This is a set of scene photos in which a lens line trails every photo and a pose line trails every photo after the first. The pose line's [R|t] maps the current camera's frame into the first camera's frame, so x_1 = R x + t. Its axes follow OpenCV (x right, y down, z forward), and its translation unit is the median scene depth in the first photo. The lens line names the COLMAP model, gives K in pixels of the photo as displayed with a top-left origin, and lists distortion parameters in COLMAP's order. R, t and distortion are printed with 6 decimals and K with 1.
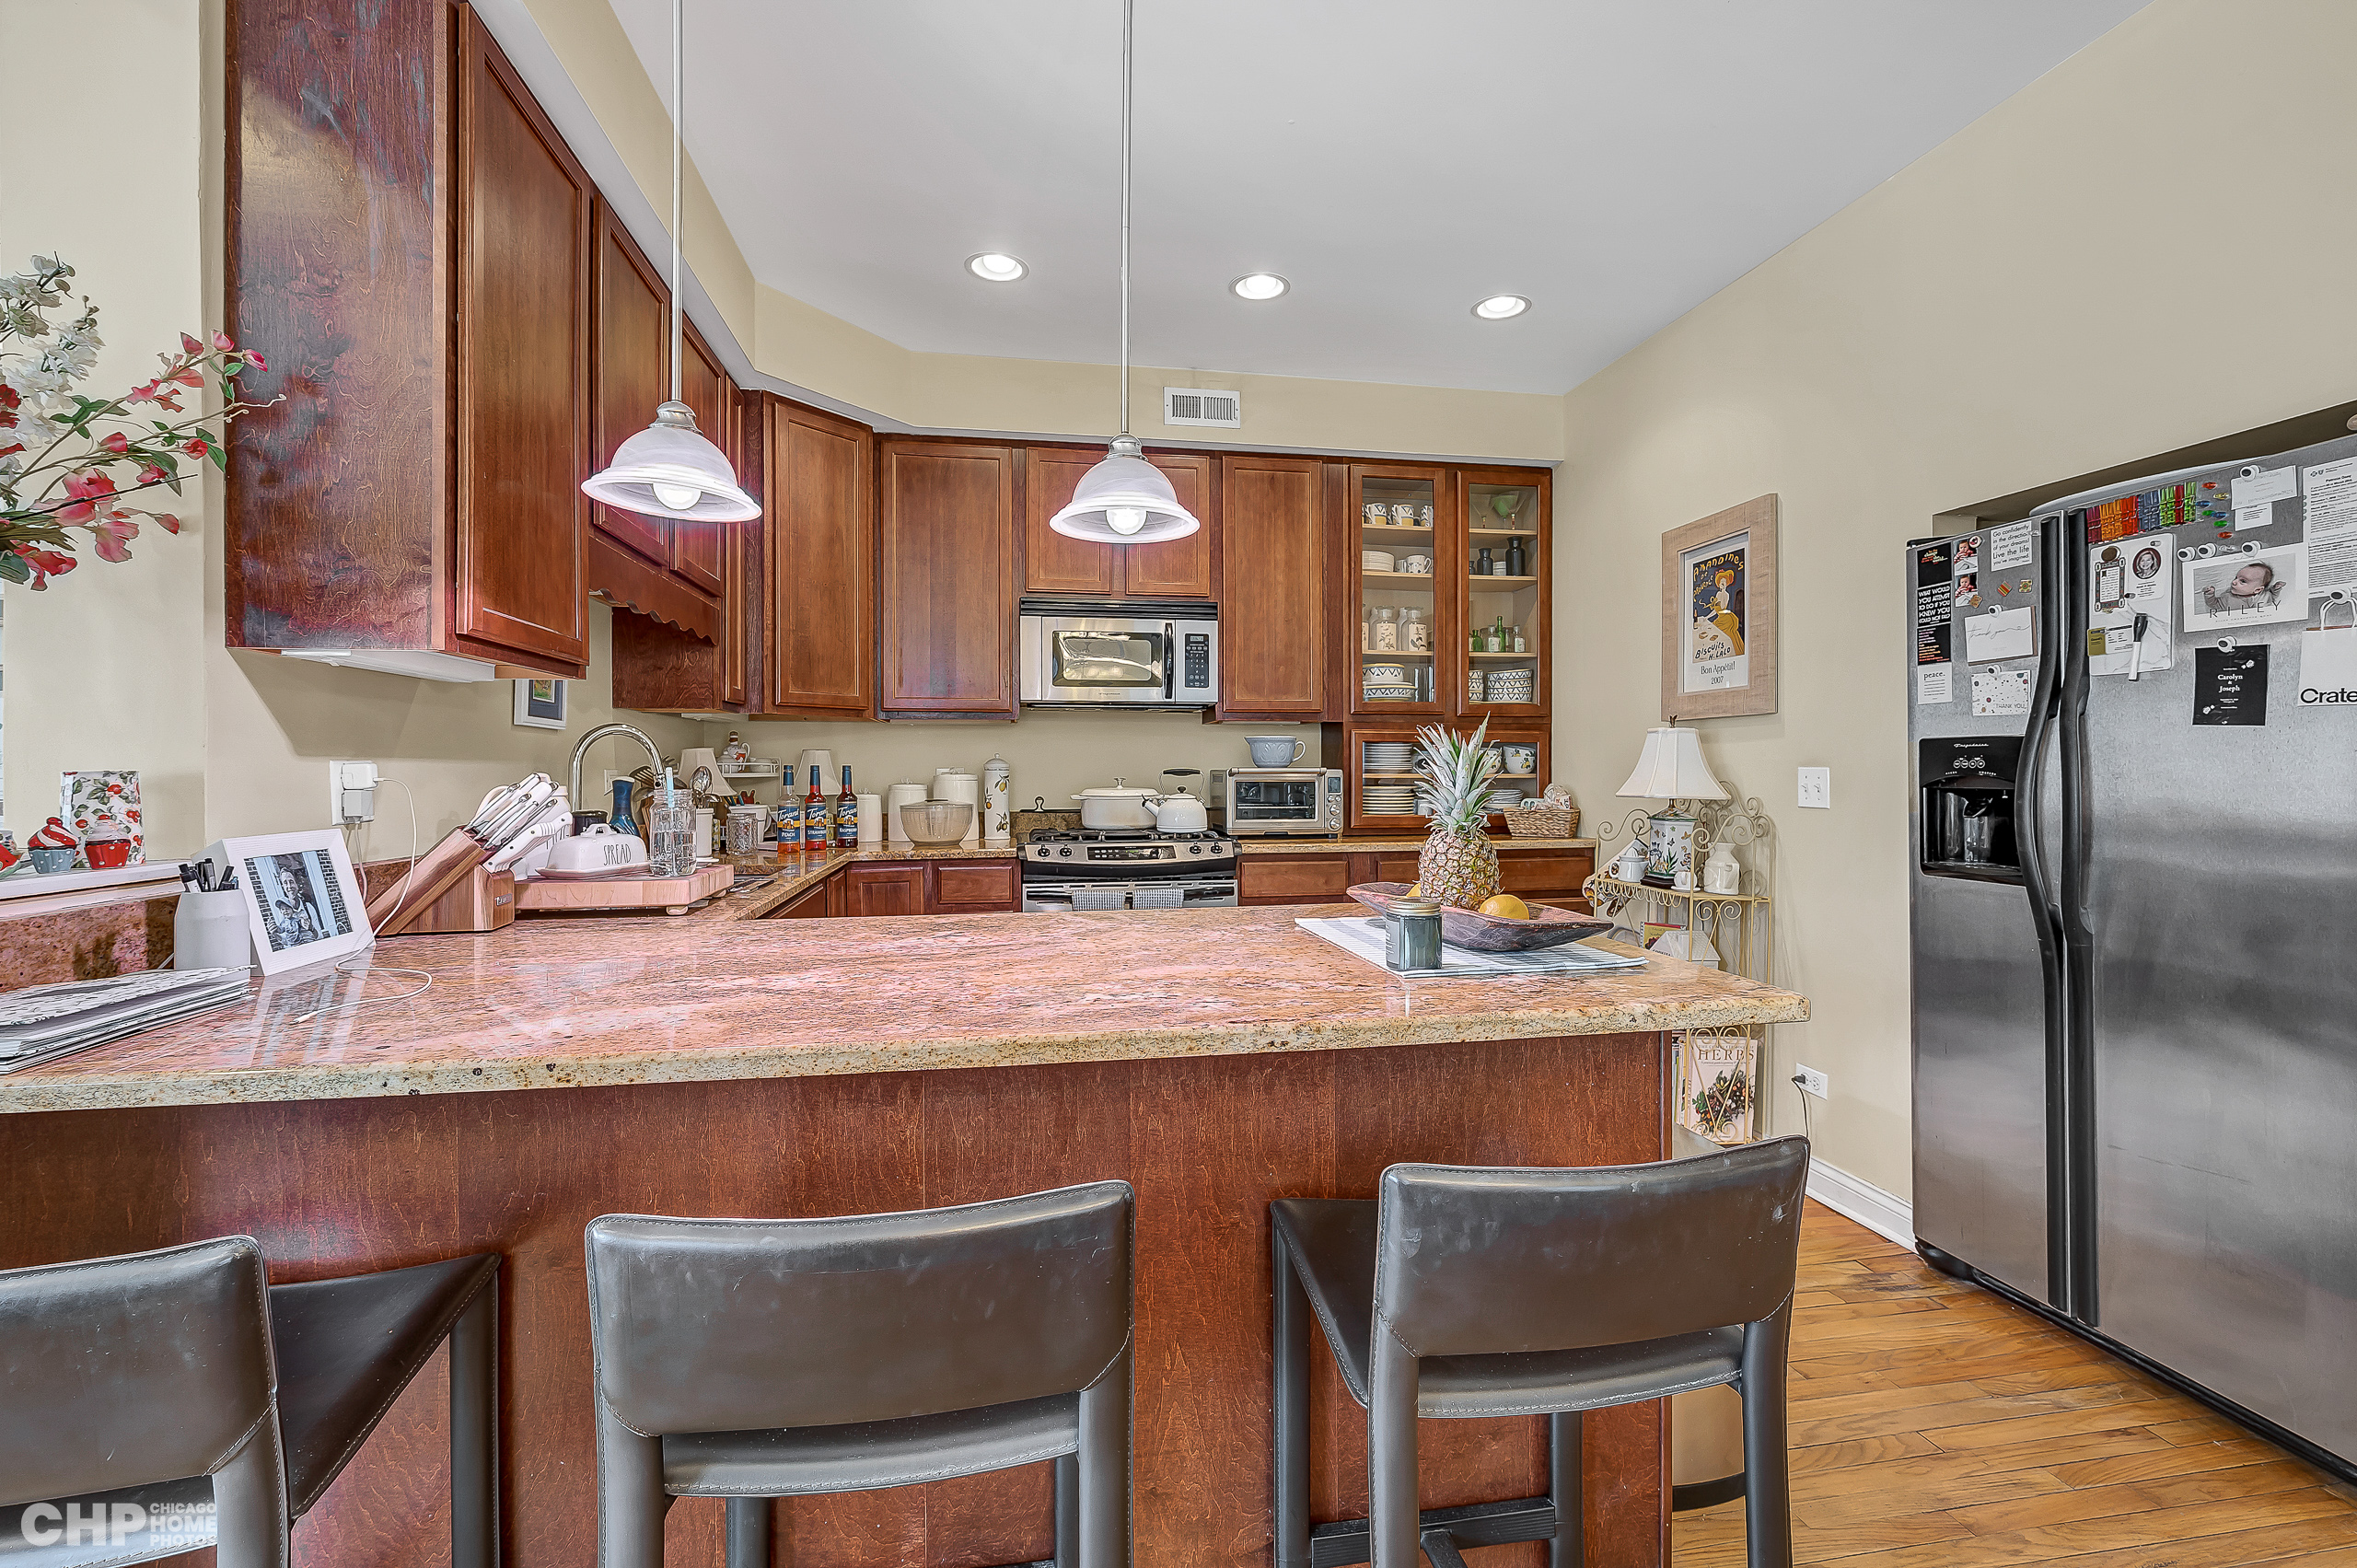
lens RADIAL K [[1013.2, 0, 1186.4], [0, 1013.2, 770.0], [0, 0, 1]] dist [-0.000875, -0.000063]
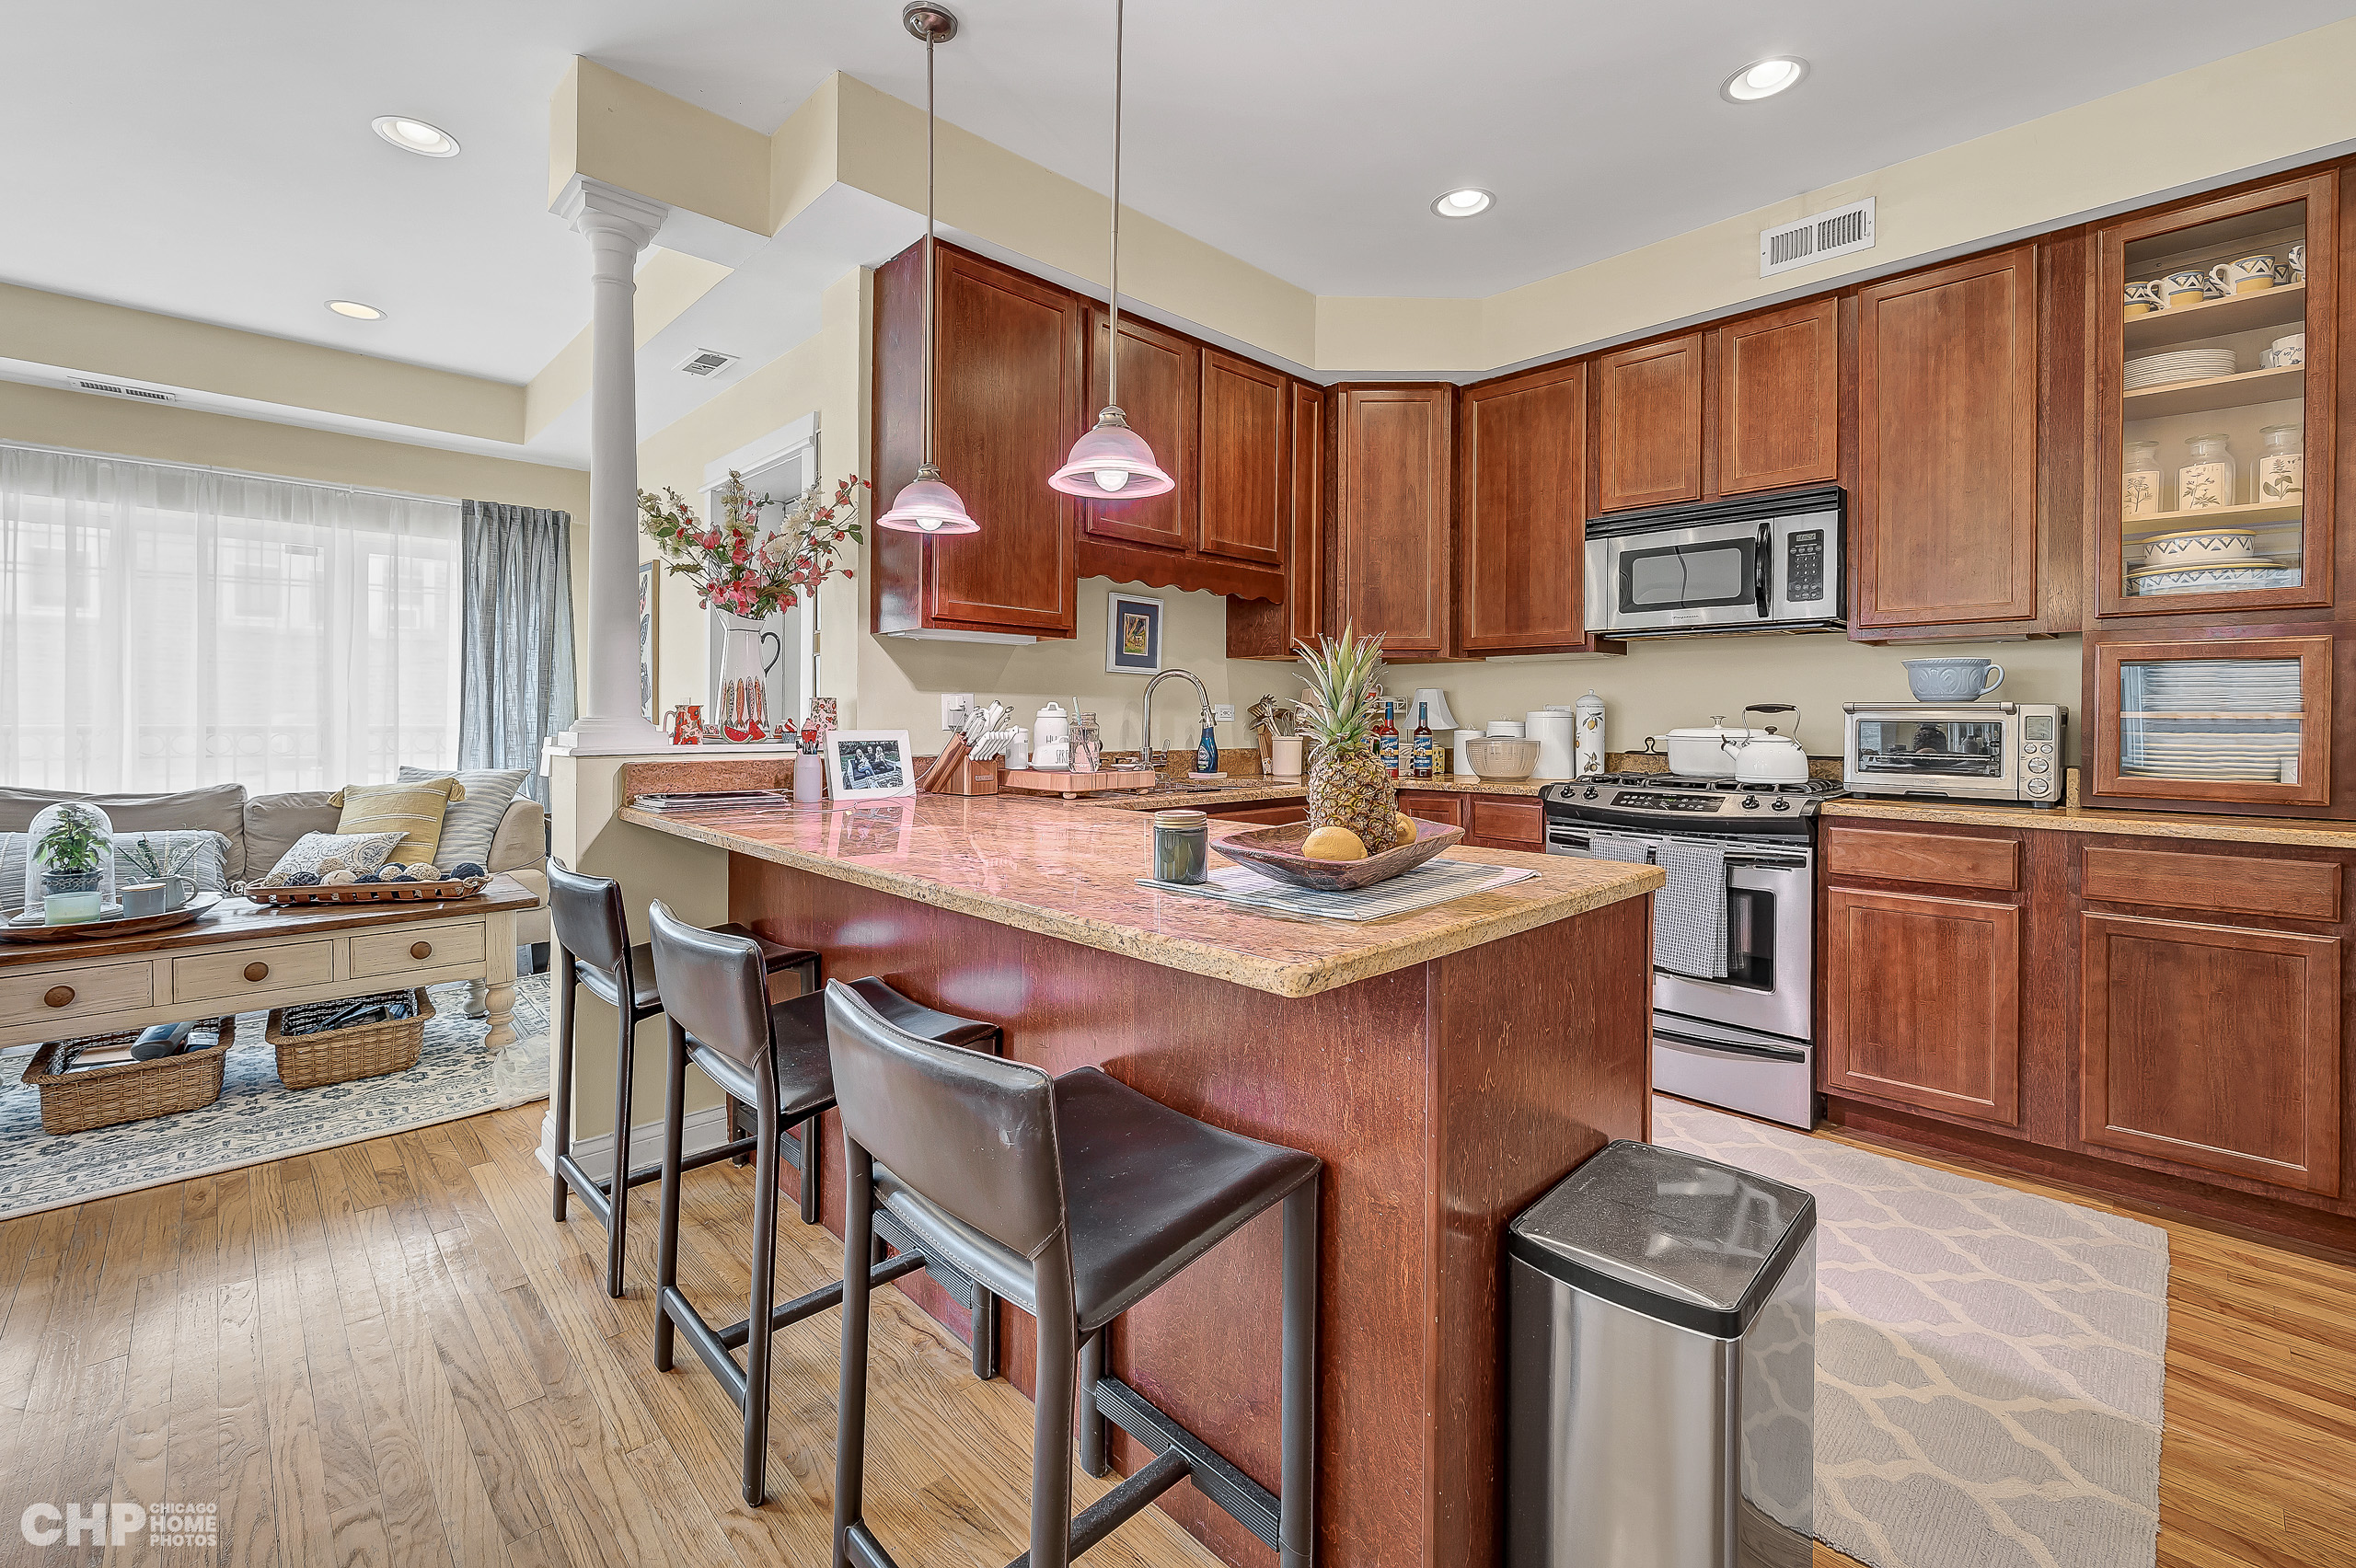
lens RADIAL K [[1009.9, 0, 1171.5], [0, 1009.9, 718.8], [0, 0, 1]] dist [-0.000634, -0.000071]
pose [[0.556051, 0.007094, -0.831118, 0.395737], [-0.008290, 0.999961, 0.002988, 0.012159], [0.831107, 0.005229, 0.556089, 0.165987]]
